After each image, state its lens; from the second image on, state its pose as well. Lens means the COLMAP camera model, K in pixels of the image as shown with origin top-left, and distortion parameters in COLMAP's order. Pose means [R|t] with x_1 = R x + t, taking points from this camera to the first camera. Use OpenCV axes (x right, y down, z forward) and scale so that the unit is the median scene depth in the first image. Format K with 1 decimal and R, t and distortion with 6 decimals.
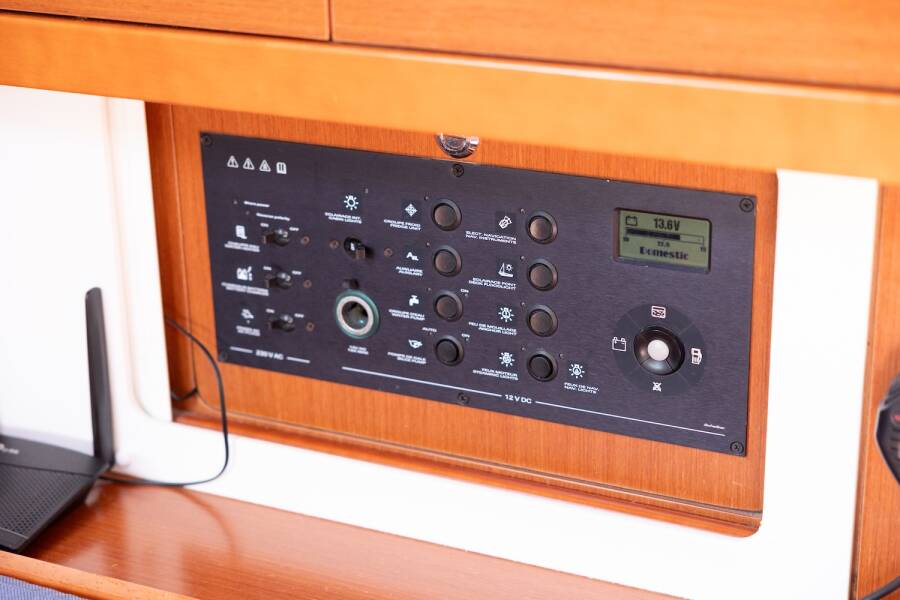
lens RADIAL K [[1711.5, 0, 450.0], [0, 1711.5, 300.0], [0, 0, 1]] dist [0.060715, 0.151666]
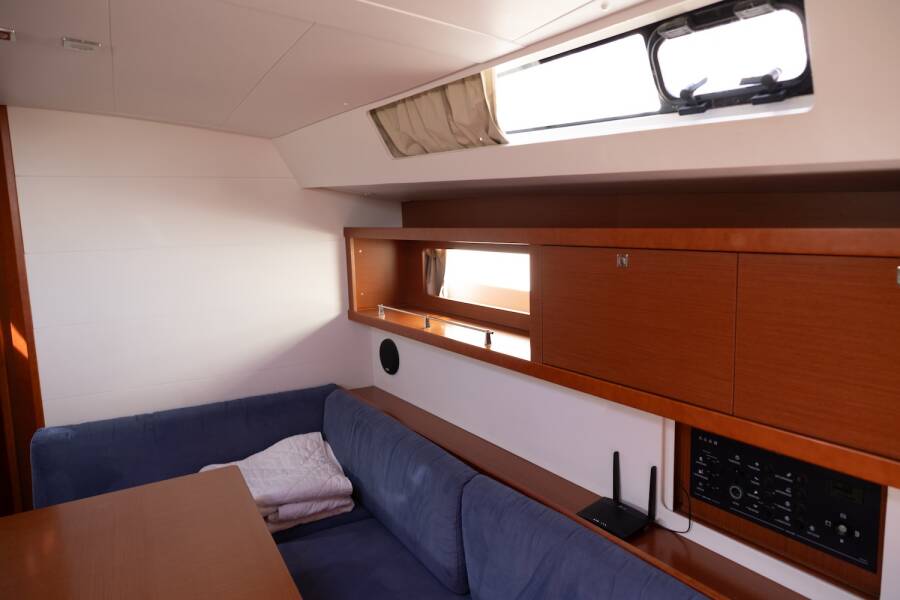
lens RADIAL K [[607.0, 0, 450.0], [0, 607.0, 300.0], [0, 0, 1]] dist [0.005253, 0.000872]
pose [[0.855234, 0.065521, -0.514084, 0.050762], [-0.175213, 0.970118, -0.167842, -0.057083], [0.487725, 0.233619, 0.841158, -0.324659]]
